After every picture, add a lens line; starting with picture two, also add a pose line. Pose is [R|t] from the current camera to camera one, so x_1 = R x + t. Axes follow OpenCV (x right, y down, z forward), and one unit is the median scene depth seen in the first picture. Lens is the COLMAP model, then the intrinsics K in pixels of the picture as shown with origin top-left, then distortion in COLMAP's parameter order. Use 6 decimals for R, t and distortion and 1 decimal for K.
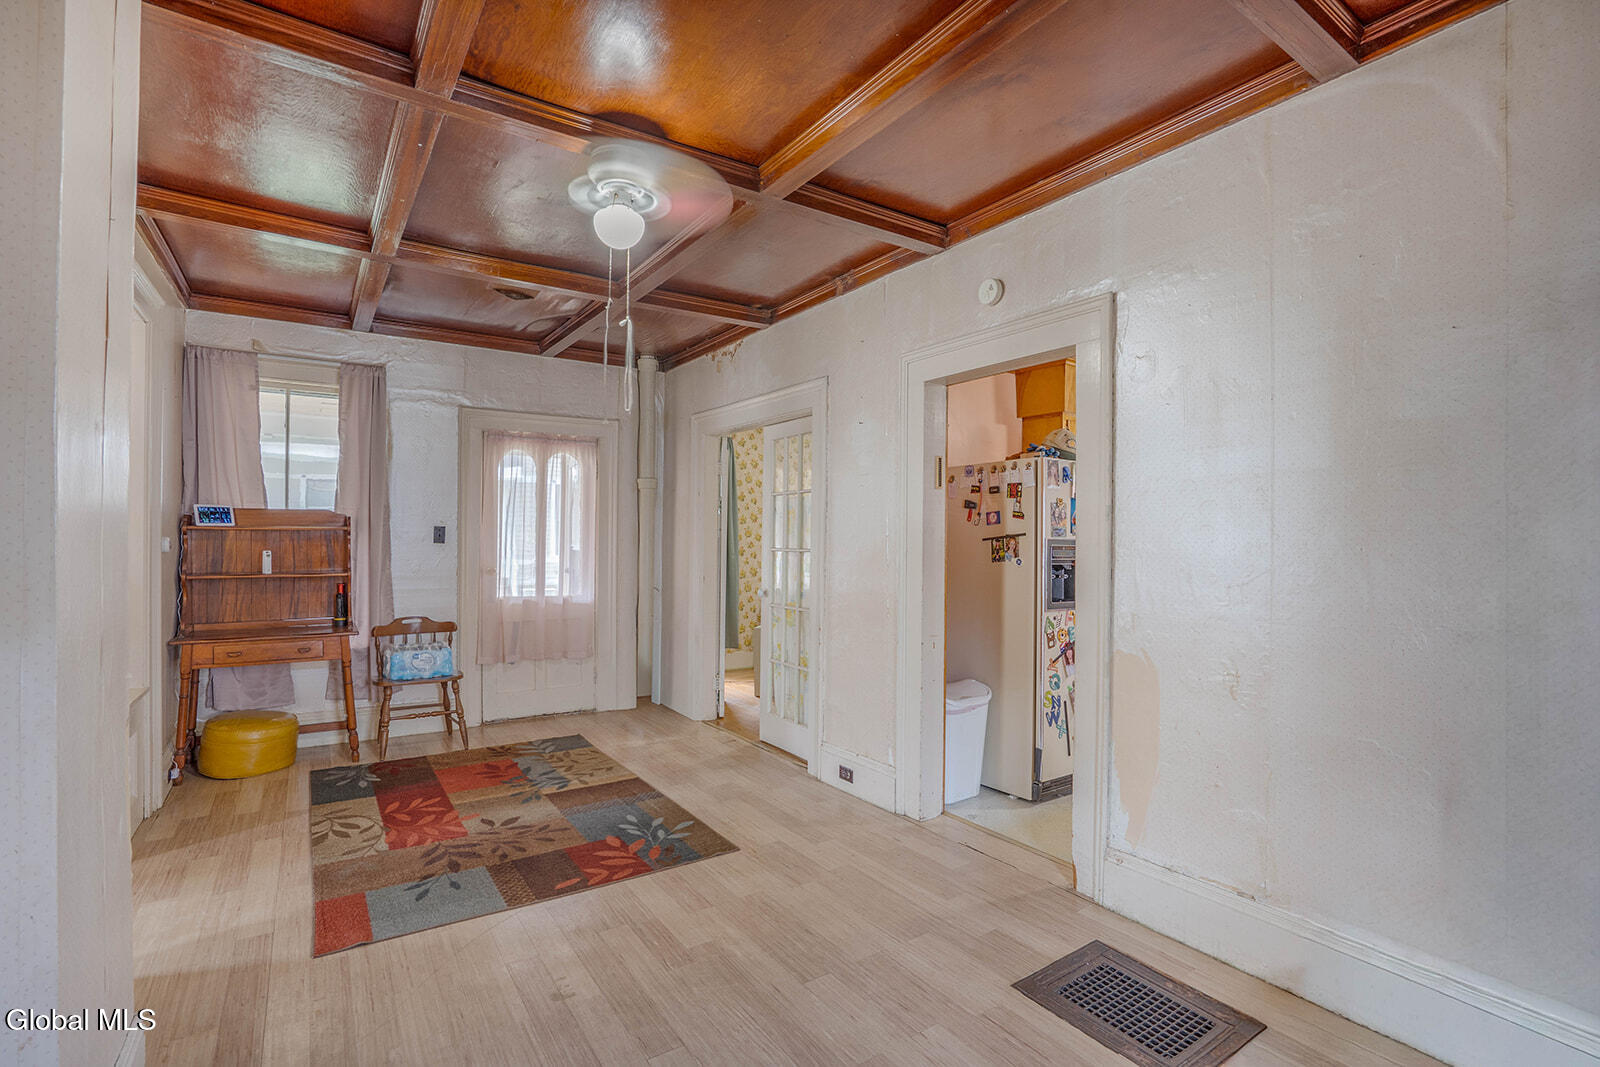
lens RADIAL K [[738.6, 0, 802.6], [0, 738.6, 539.5], [0, 0, 1]] dist [-0.055508, 0.000737]
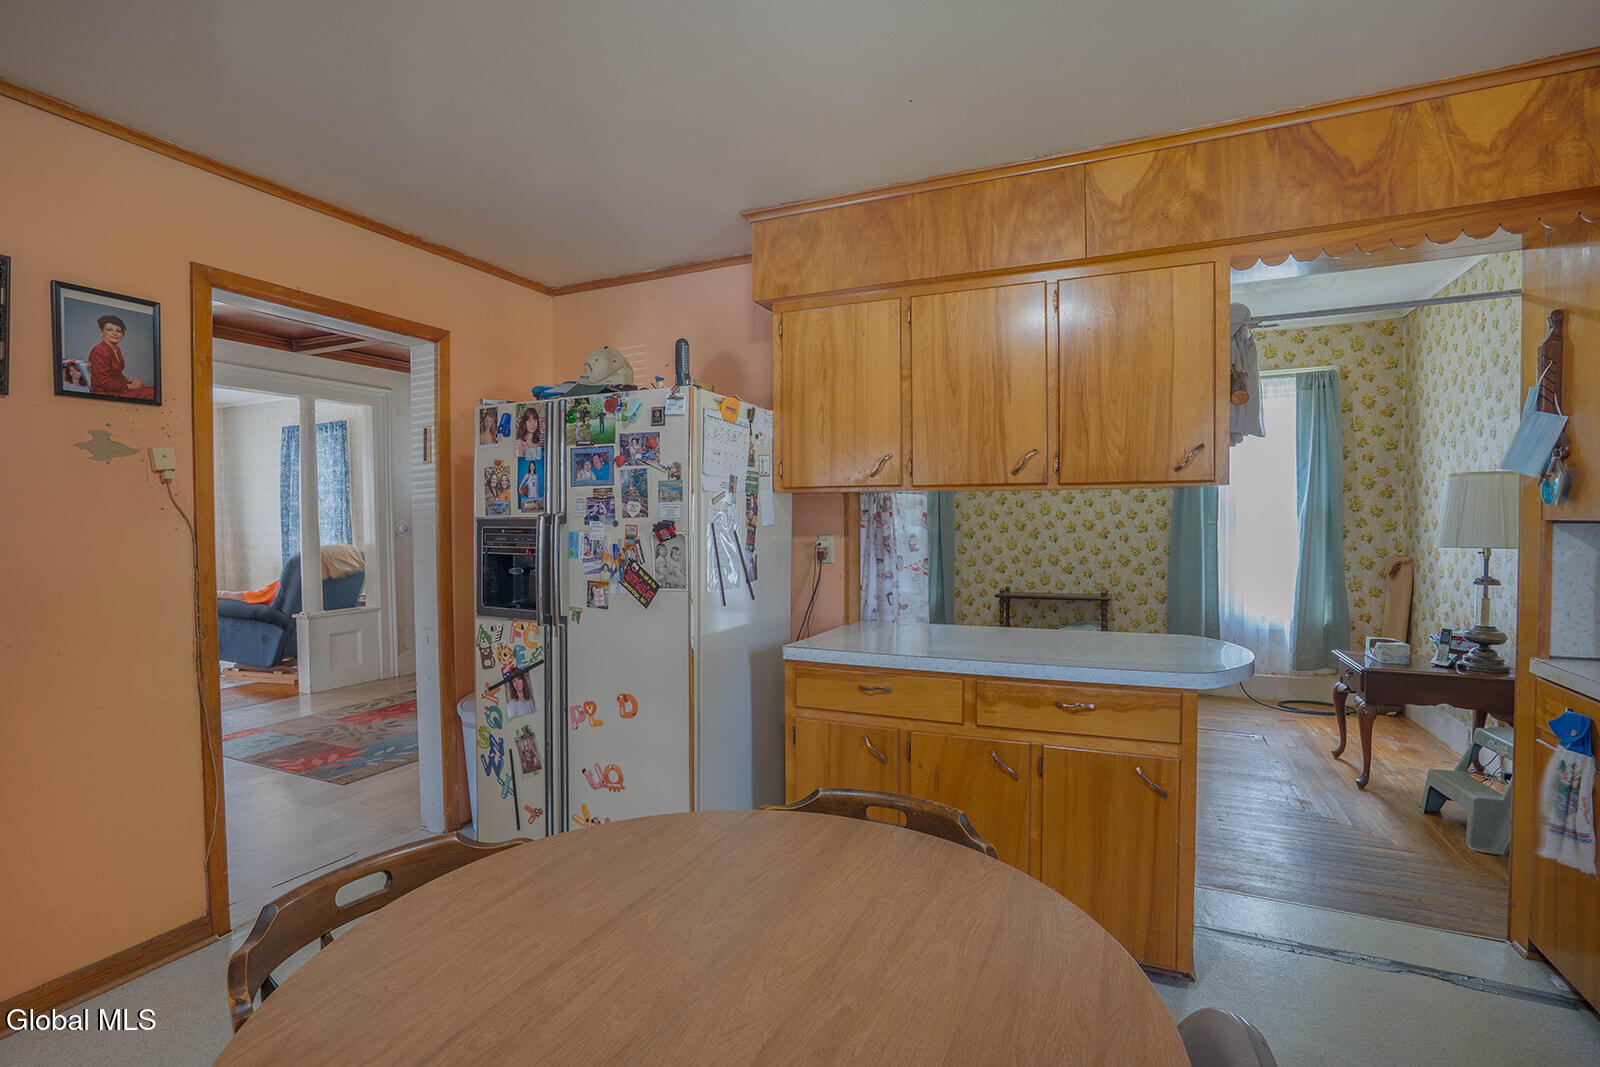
lens RADIAL K [[738.6, 0, 802.6], [0, 738.6, 539.5], [0, 0, 1]] dist [-0.055508, 0.000737]
pose [[0.520068, 0.010143, -0.854064, 1.110514], [0.009386, 0.999801, 0.017590, 0.010505], [0.854073, -0.017164, 0.519870, 0.889601]]
